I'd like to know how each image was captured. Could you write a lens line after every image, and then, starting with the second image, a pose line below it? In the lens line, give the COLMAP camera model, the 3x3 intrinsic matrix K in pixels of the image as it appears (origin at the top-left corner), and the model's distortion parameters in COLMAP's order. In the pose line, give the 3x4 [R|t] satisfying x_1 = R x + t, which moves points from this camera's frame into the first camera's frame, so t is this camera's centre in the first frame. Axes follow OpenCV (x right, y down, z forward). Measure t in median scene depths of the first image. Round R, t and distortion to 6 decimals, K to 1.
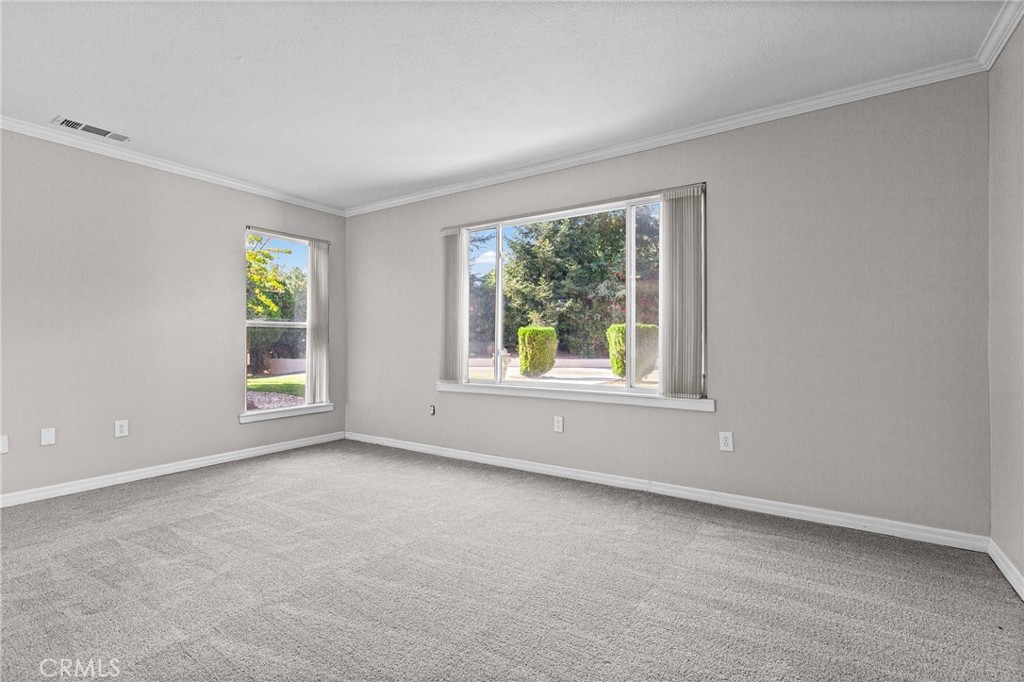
lens RADIAL K [[466.7, 0, 519.7], [0, 466.7, 340.5], [0, 0, 1]] dist [0.009403, -0.001205]
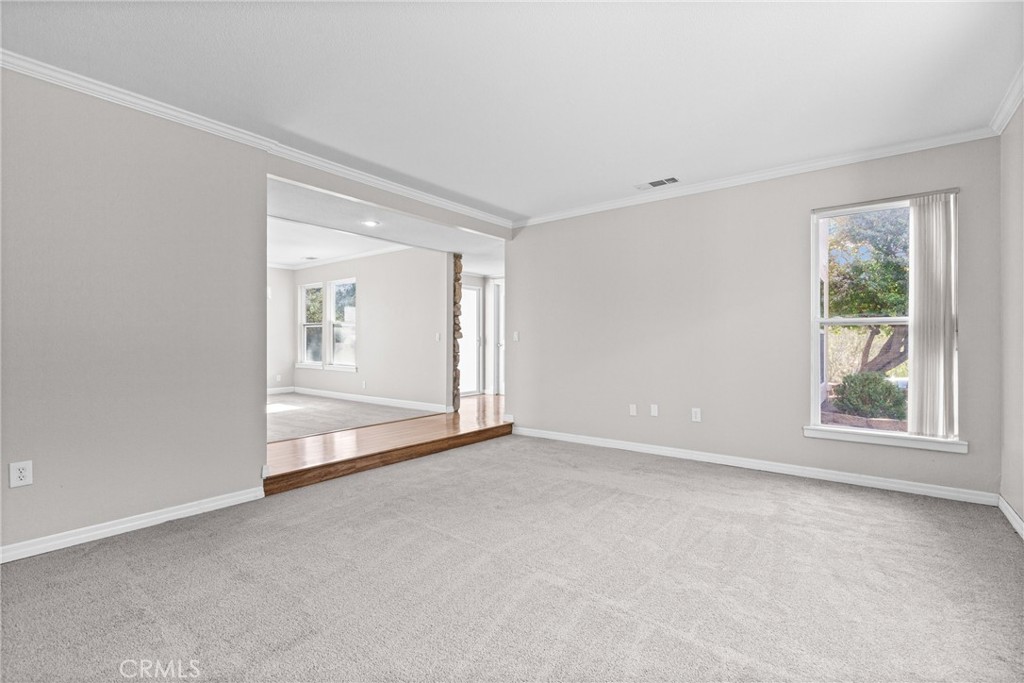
lens RADIAL K [[466.7, 0, 520.2], [0, 466.7, 341.6], [0, 0, 1]] dist [0.009403, -0.001205]
pose [[-0.066370, 0.004947, -0.997783, 0.417803], [0.002625, 0.999985, 0.004784, -0.009572], [0.997792, -0.002302, -0.066382, 0.678630]]
